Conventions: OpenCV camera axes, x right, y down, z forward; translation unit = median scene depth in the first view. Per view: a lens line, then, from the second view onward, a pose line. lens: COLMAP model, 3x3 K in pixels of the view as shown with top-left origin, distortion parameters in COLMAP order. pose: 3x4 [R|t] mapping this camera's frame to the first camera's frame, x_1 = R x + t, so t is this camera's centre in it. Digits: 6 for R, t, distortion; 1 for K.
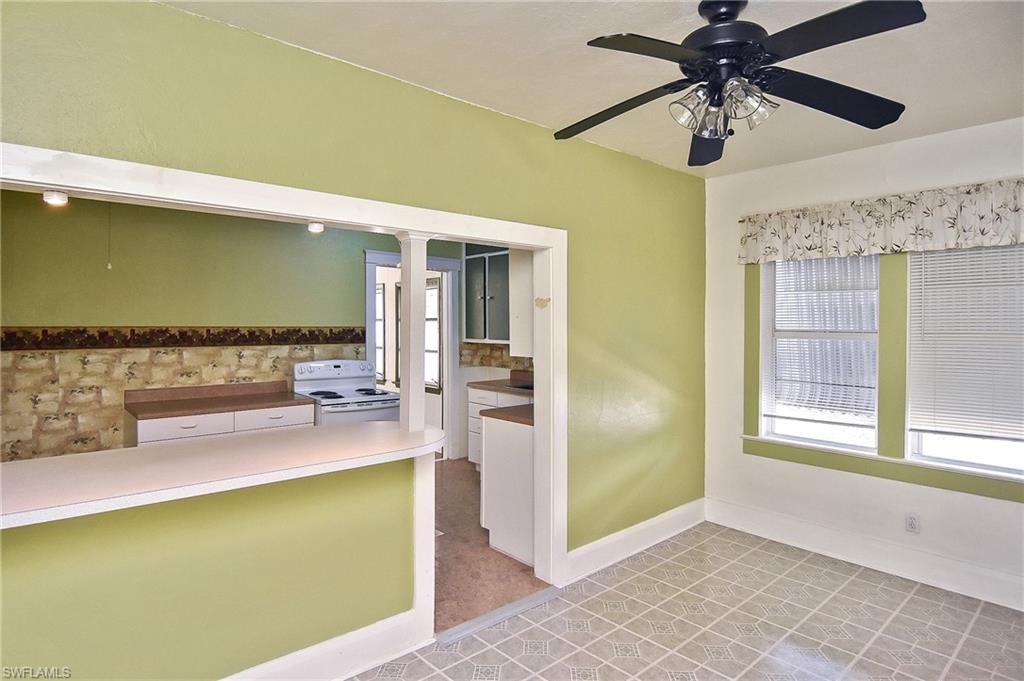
lens RADIAL K [[577.0, 0, 505.6], [0, 577.0, 330.8], [0, 0, 1]] dist [0.003180, -0.003793]
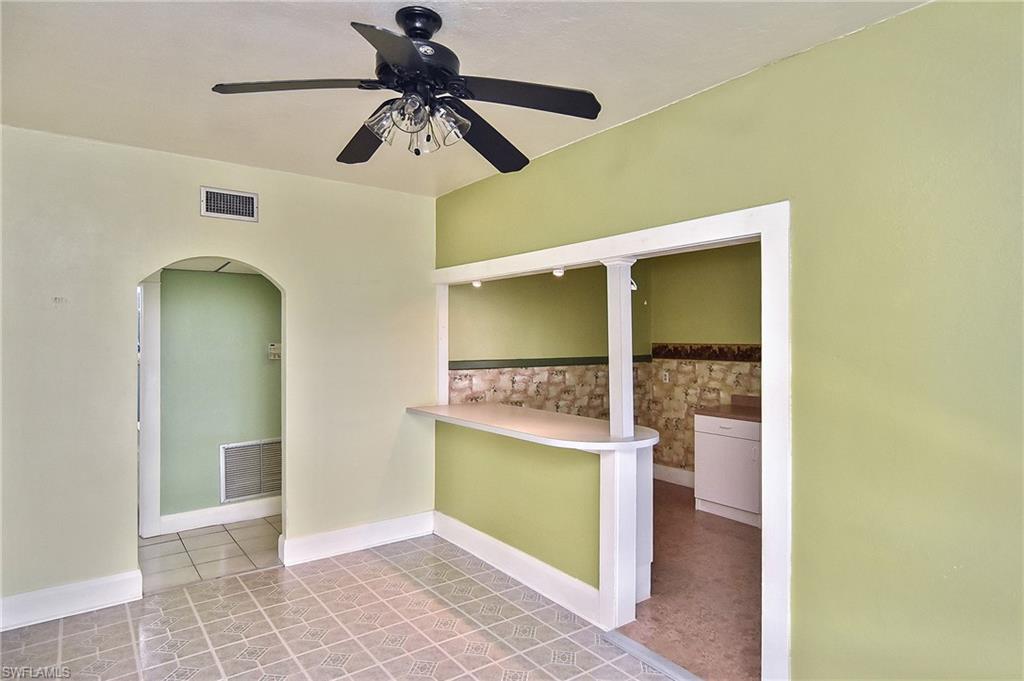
lens RADIAL K [[577.0, 0, 495.6], [0, 577.0, 343.4], [0, 0, 1]] dist [0.003180, -0.003793]
pose [[-0.083877, 0.002145, -0.996474, 0.687235], [-0.022342, 0.999742, 0.004033, -0.002885], [0.996226, 0.022602, -0.083807, 0.611936]]
